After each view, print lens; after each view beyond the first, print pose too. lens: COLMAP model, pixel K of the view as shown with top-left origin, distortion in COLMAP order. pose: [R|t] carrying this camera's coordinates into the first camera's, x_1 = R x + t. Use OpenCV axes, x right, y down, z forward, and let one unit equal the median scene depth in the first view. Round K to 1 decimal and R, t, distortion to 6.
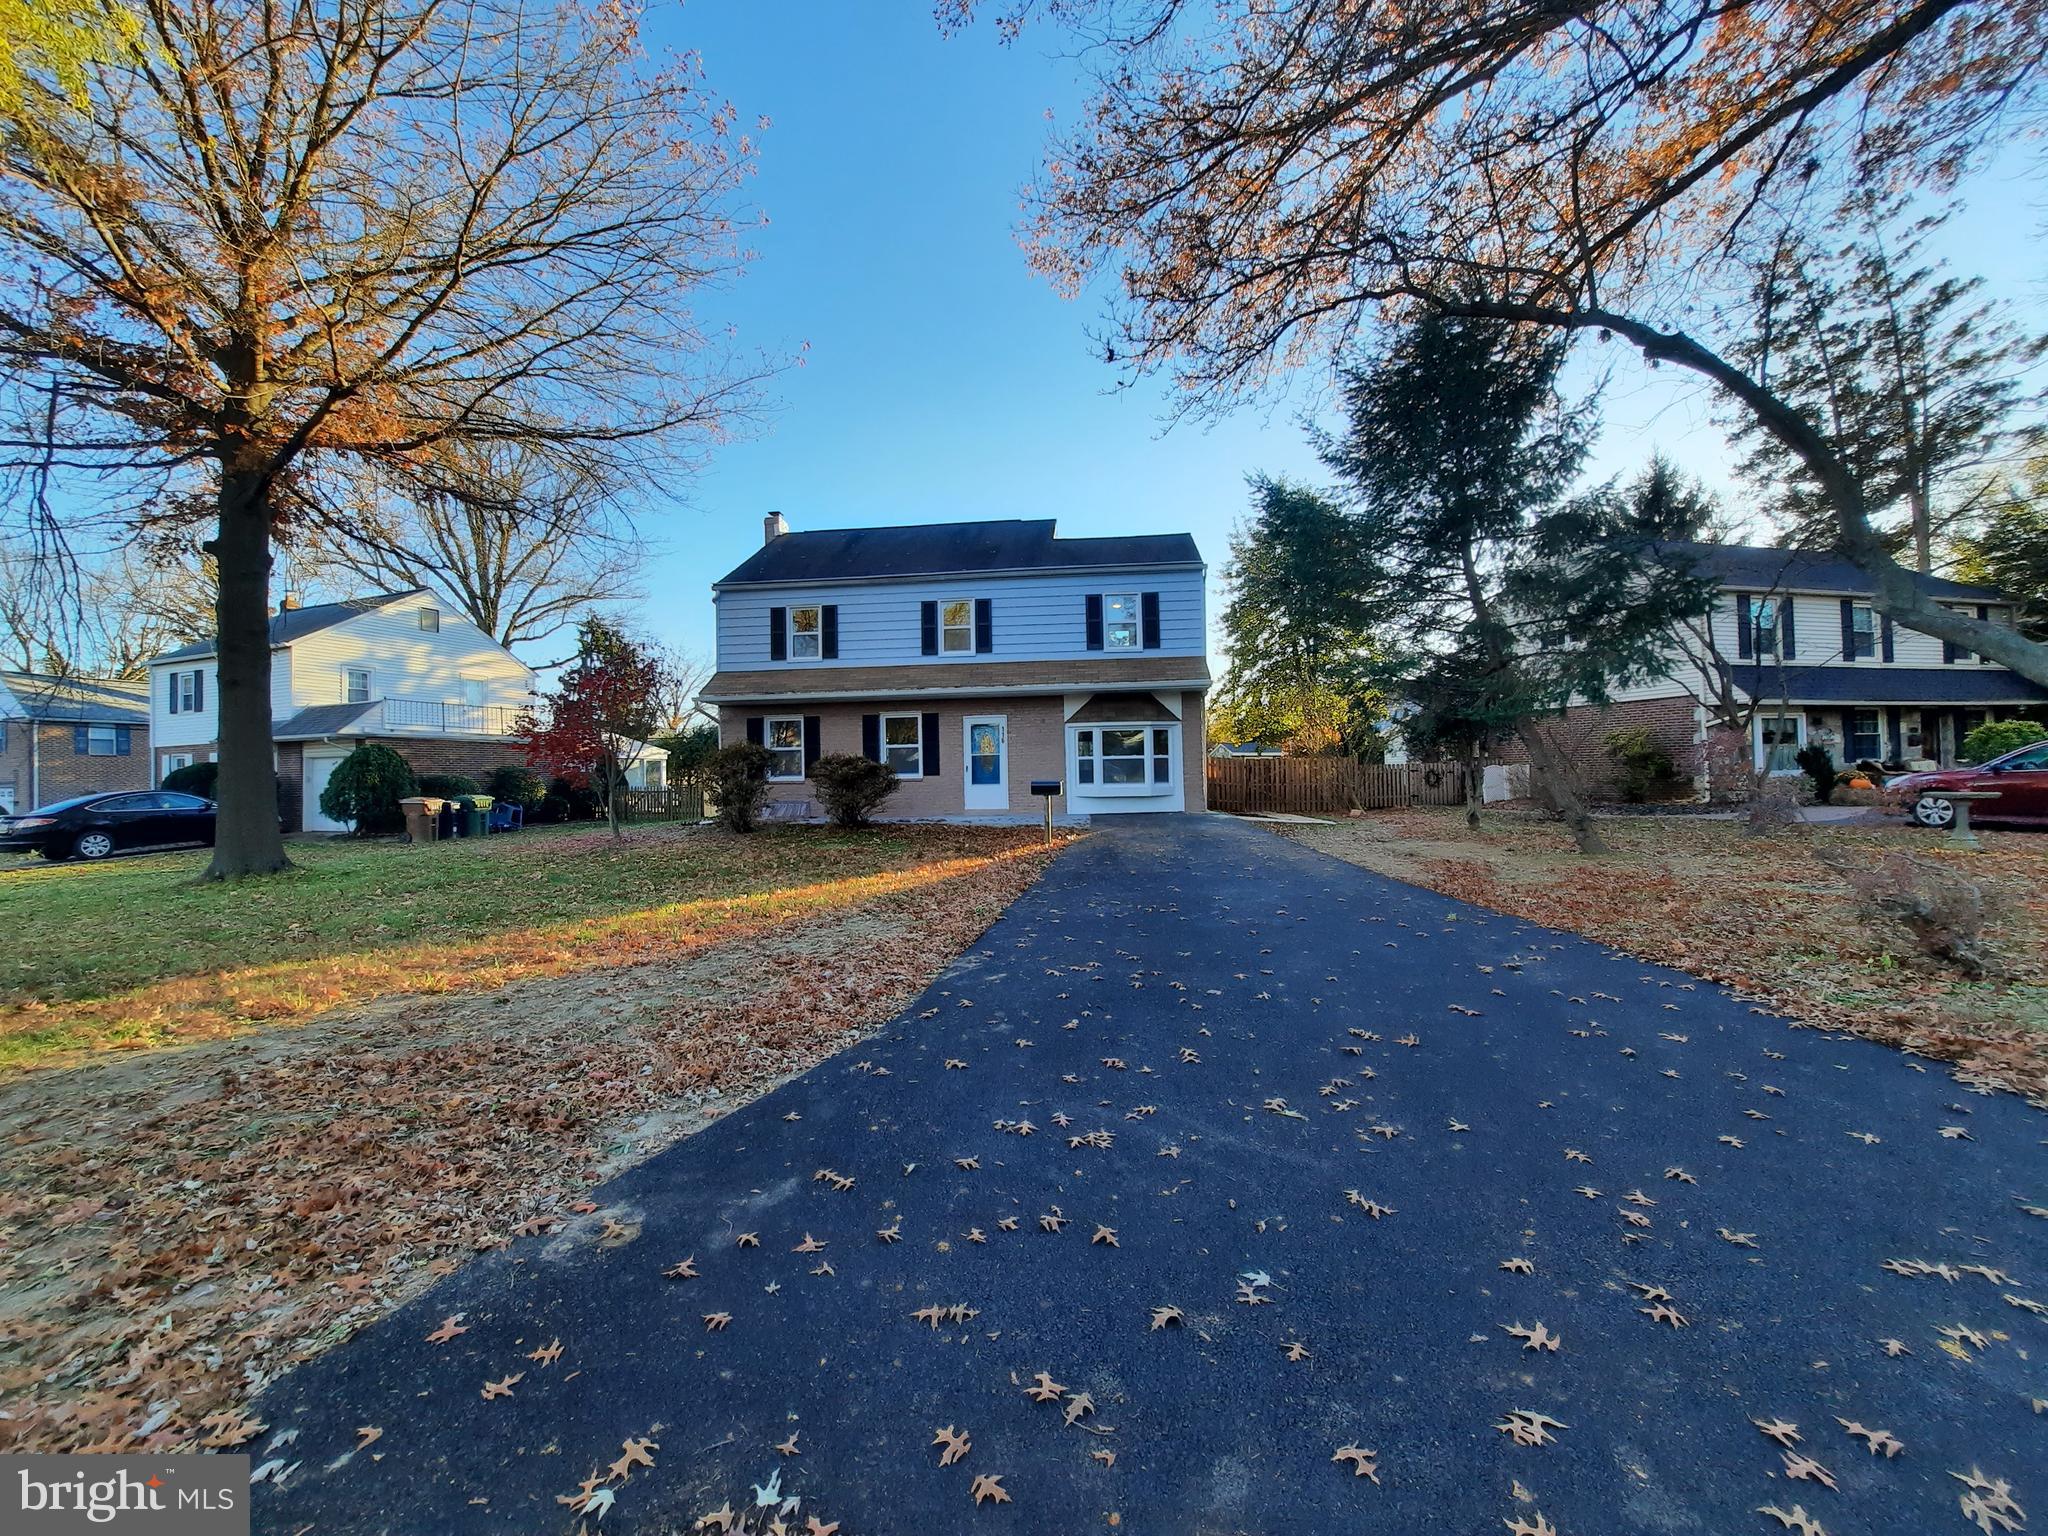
lens RADIAL K [[820.3, 0, 1021.6], [0, 820.3, 751.8], [0, 0, 1]] dist [-0.009618, 0.001121]
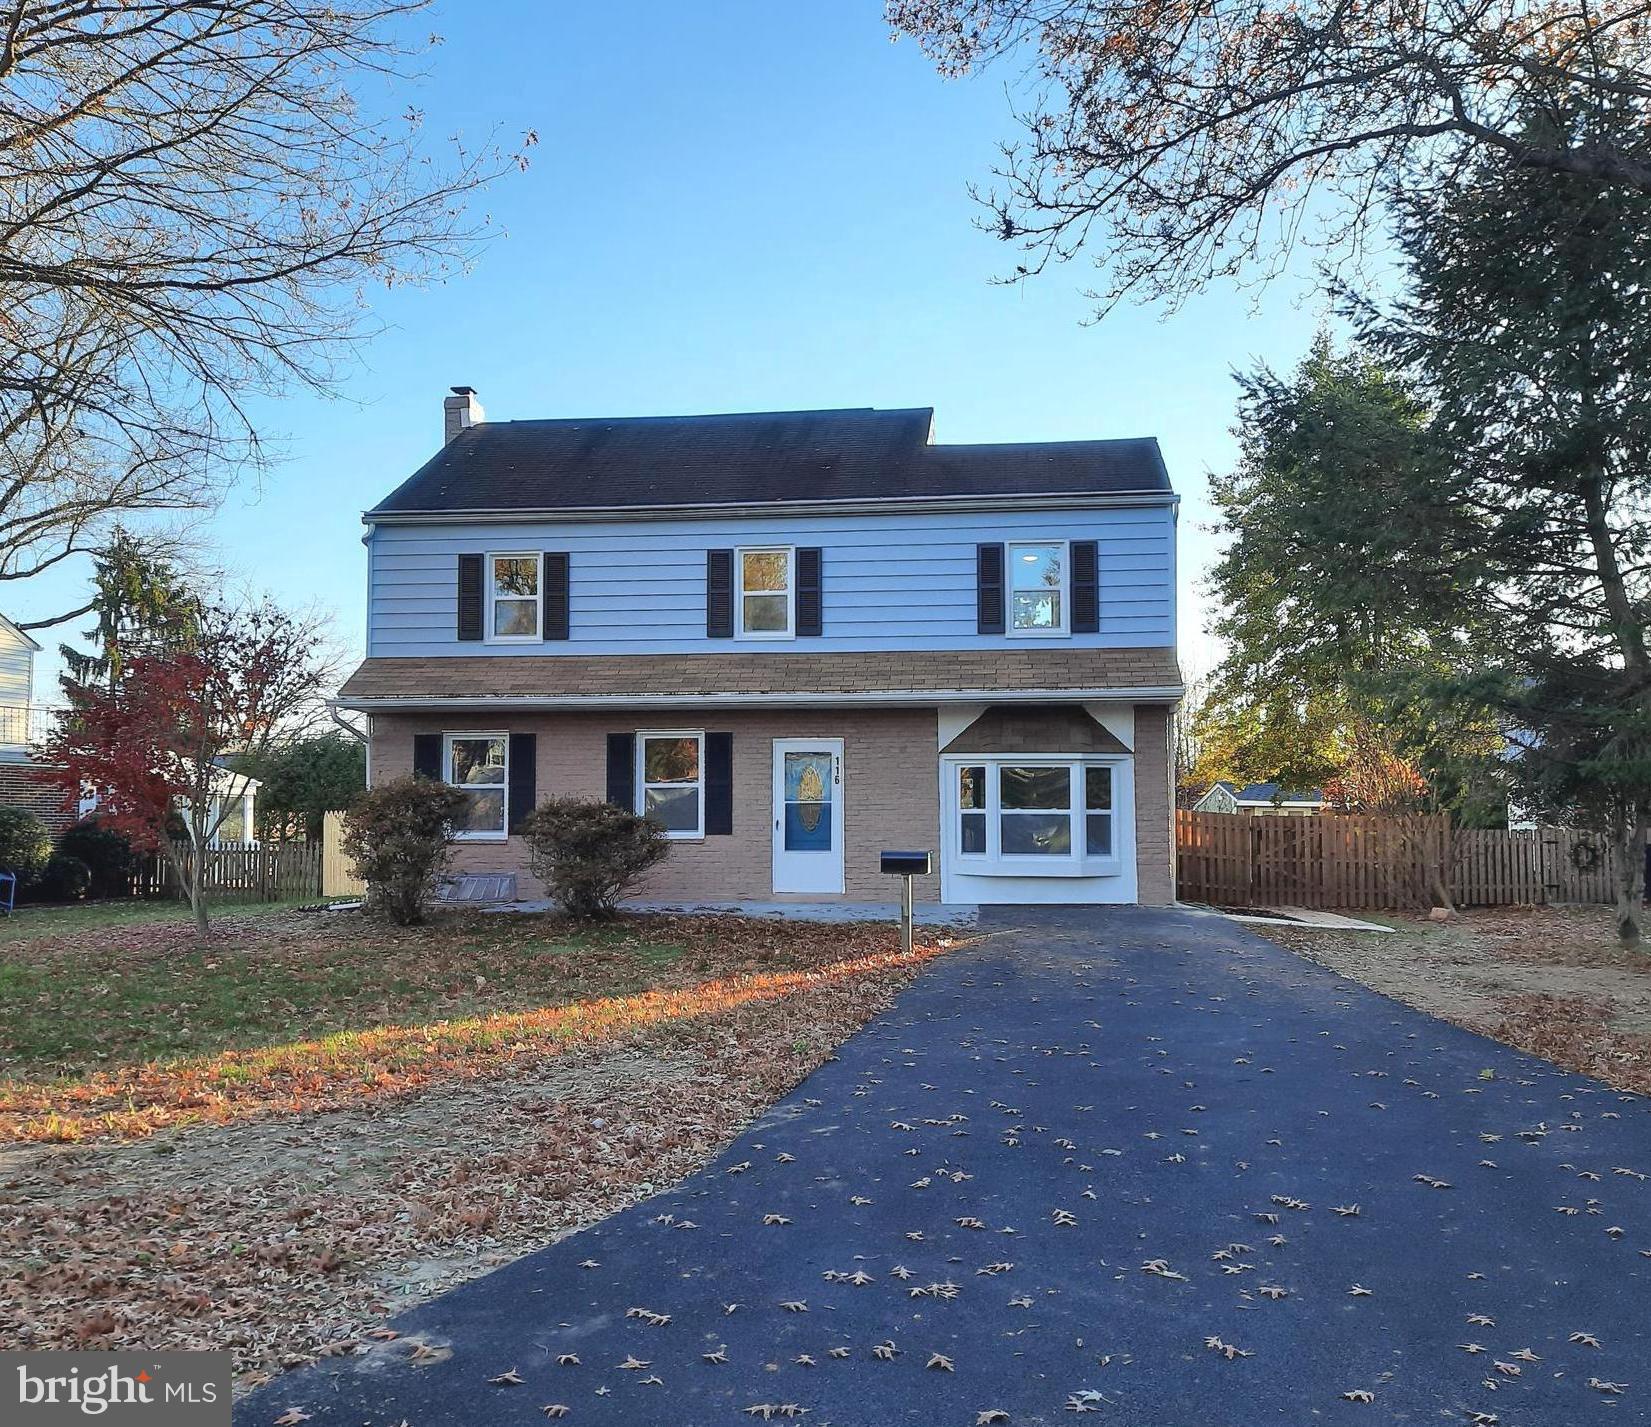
lens RADIAL K [[1577.1, 0, 825.4], [0, 1577.1, 722.8], [0, 0, 1]] dist [0.066985, 0.000000]
pose [[0.999429, 0.016866, -0.029265, 0.002735], [-0.017820, 0.999308, -0.032646, -0.026433], [0.028694, 0.033149, 0.999038, -0.249629]]
